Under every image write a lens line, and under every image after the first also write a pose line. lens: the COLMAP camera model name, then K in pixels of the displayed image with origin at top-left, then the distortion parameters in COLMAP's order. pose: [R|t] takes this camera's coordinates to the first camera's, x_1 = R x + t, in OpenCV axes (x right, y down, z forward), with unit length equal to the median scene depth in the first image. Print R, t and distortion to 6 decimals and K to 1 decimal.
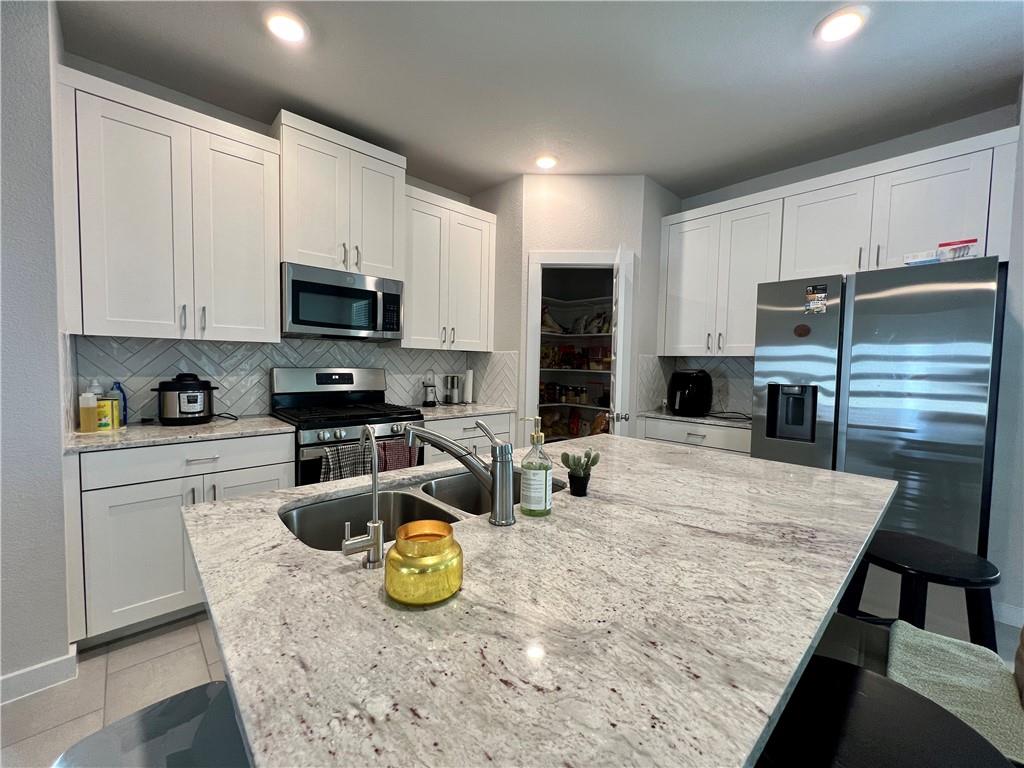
lens RADIAL K [[410.1, 0, 509.2], [0, 410.1, 381.7], [0, 0, 1]] dist [-0.001173, 0.000820]
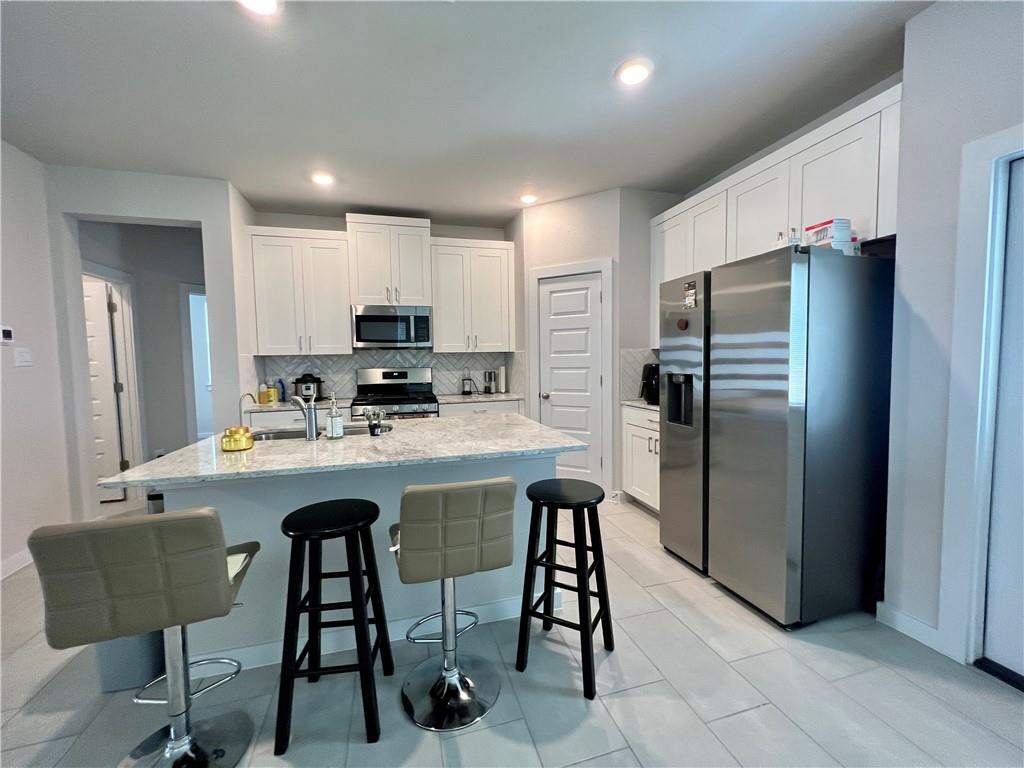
lens RADIAL K [[410.1, 0, 510.0], [0, 410.1, 382.8], [0, 0, 1]] dist [-0.001173, 0.000820]
pose [[0.891478, -0.008590, -0.452982, 0.660930], [0.014771, 0.999840, 0.010108, 0.011971], [0.452823, -0.015702, 0.891462, -0.159005]]
